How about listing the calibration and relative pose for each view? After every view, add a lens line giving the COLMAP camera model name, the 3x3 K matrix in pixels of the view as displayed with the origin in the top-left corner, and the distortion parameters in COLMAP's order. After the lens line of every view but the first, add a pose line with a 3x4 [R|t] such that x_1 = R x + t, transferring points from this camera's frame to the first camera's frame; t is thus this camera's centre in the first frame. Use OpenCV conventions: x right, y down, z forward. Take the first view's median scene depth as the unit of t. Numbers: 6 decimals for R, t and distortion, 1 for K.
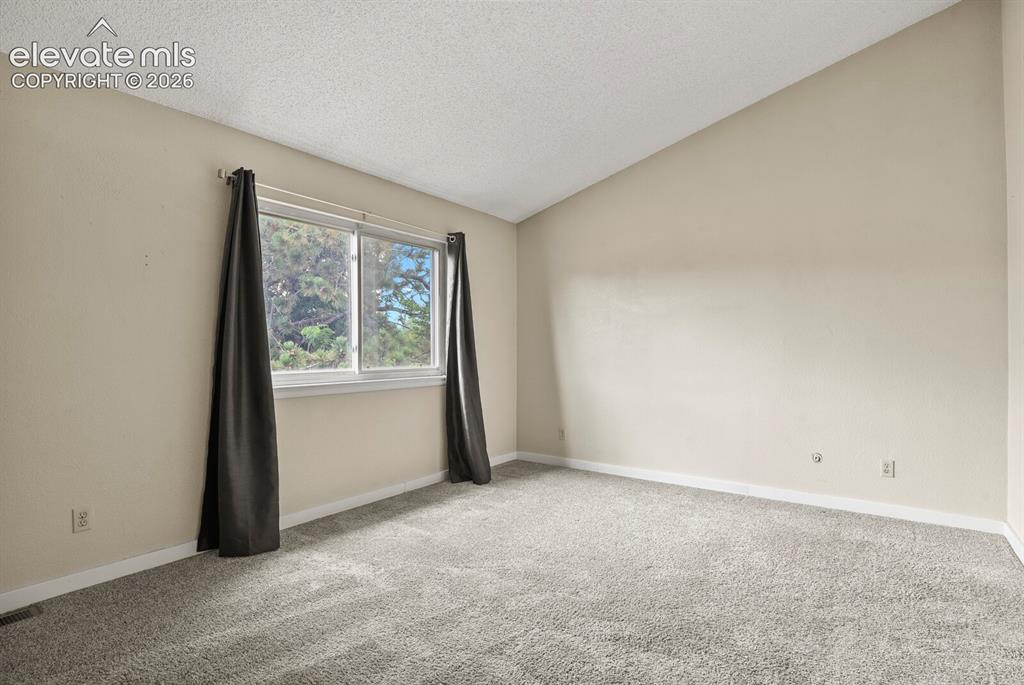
lens RADIAL K [[496.5, 0, 509.2], [0, 496.5, 344.6], [0, 0, 1]] dist [-0.008868, -0.002506]
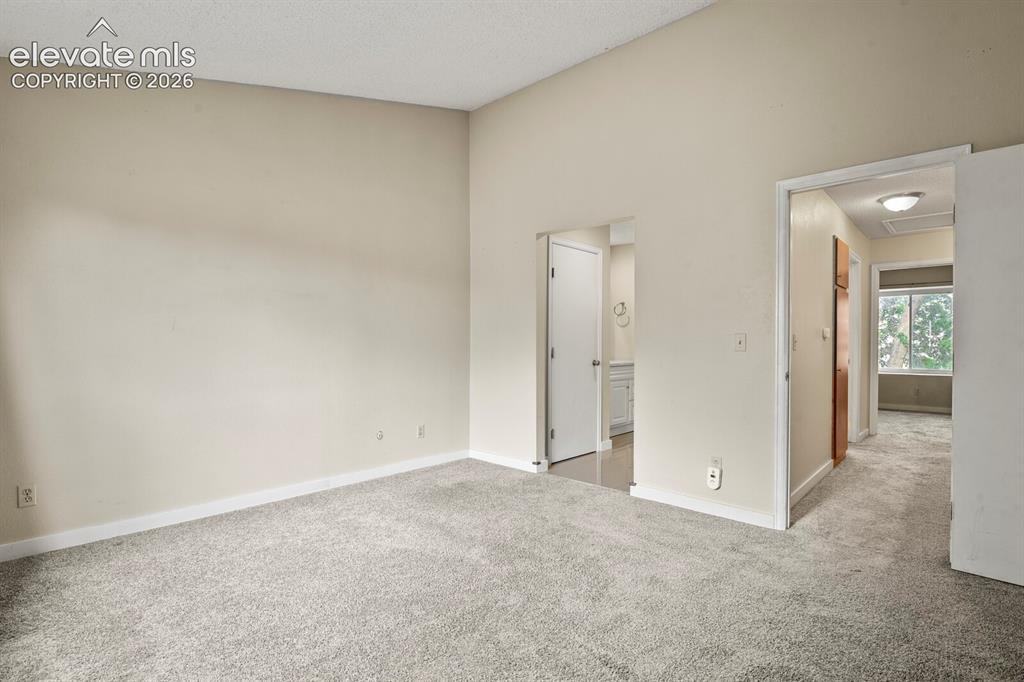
lens RADIAL K [[496.5, 0, 508.9], [0, 496.5, 344.0], [0, 0, 1]] dist [-0.008868, -0.002506]
pose [[0.112289, 0.001494, 0.993674, -0.525377], [-0.010636, 0.999943, -0.000302, 0.015014], [-0.993619, -0.010535, 0.112299, 0.617552]]
